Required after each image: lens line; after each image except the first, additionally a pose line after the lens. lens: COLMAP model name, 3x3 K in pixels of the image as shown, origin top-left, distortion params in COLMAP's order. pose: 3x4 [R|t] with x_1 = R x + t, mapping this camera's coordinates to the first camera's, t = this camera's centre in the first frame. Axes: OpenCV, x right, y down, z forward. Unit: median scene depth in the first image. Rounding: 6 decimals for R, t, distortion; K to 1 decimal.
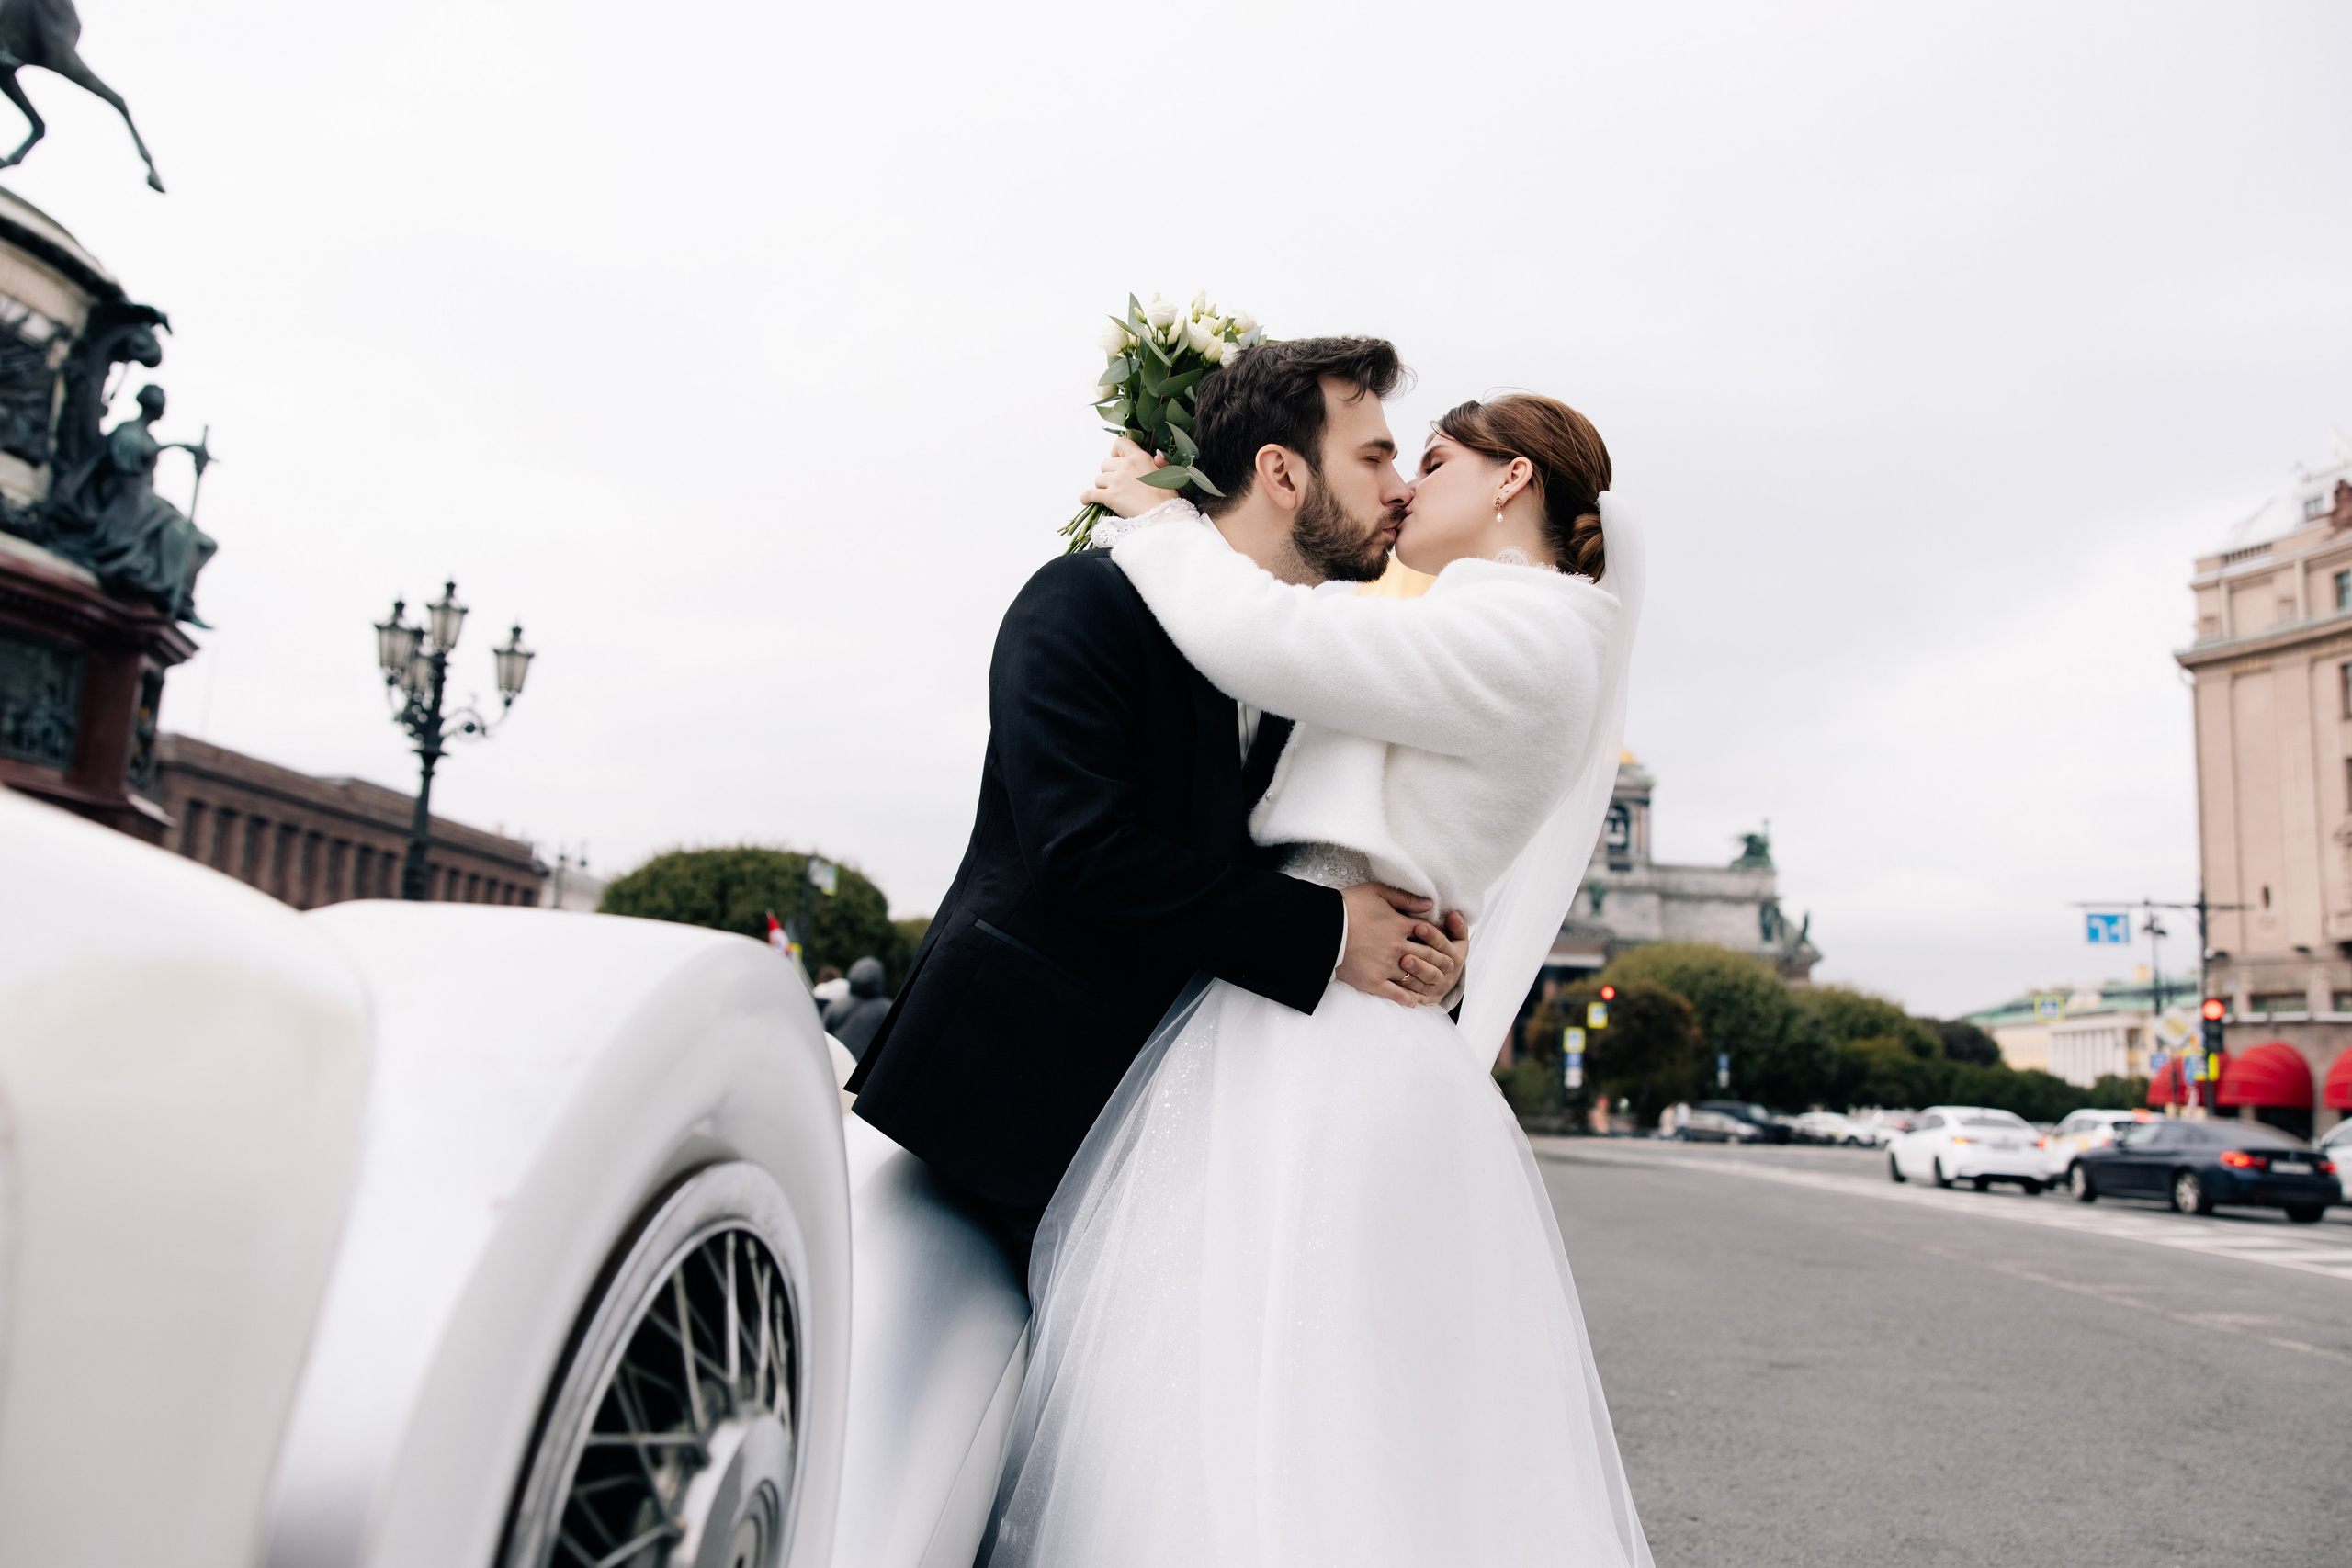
lens RADIAL K [[1861.3, 0, 1176.0], [0, 1861.3, 784.0], [0, 0, 1]] dist [-0.041641, 0.087201]
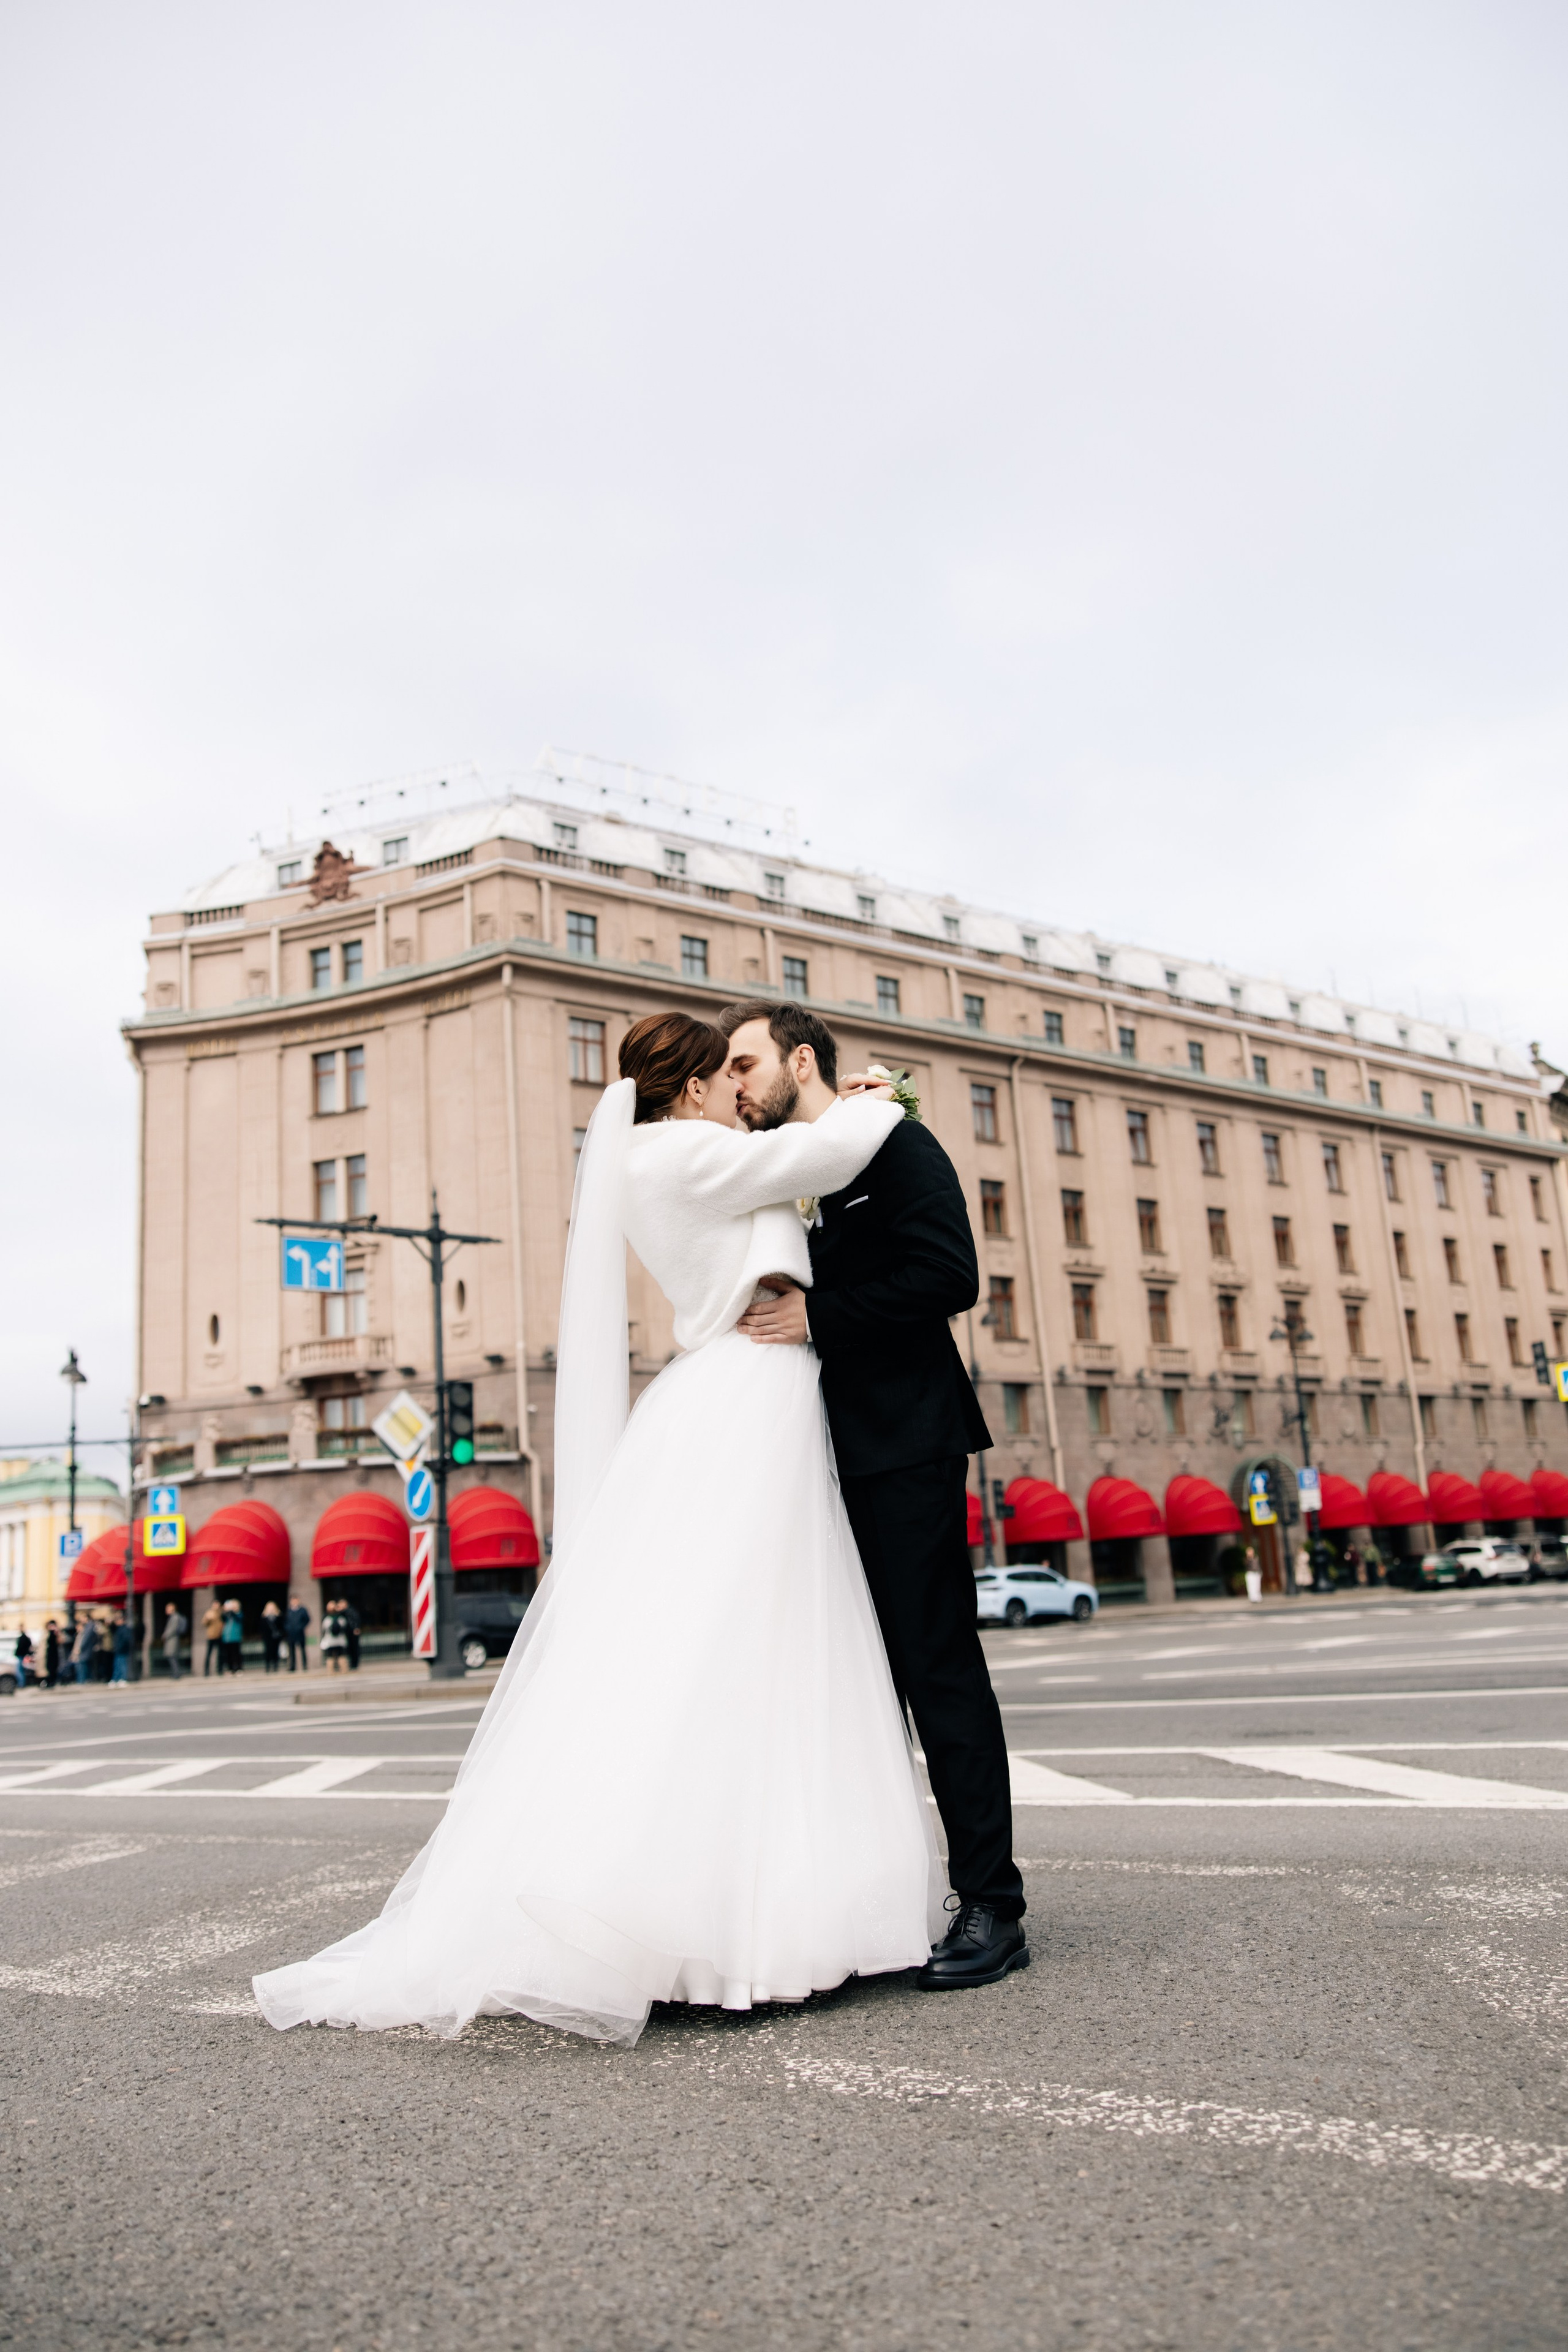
lens RADIAL K [[1861.5, 0, 784.0], [0, 1861.5, 1176.0], [0, 0, 1]] dist [-0.041641, 0.087201]
pose [[0.573120, 0.103212, 0.812946, 0.064469], [-0.043410, 0.994468, -0.095654, 0.062024], [-0.818321, 0.019531, 0.574430, 0.330361]]
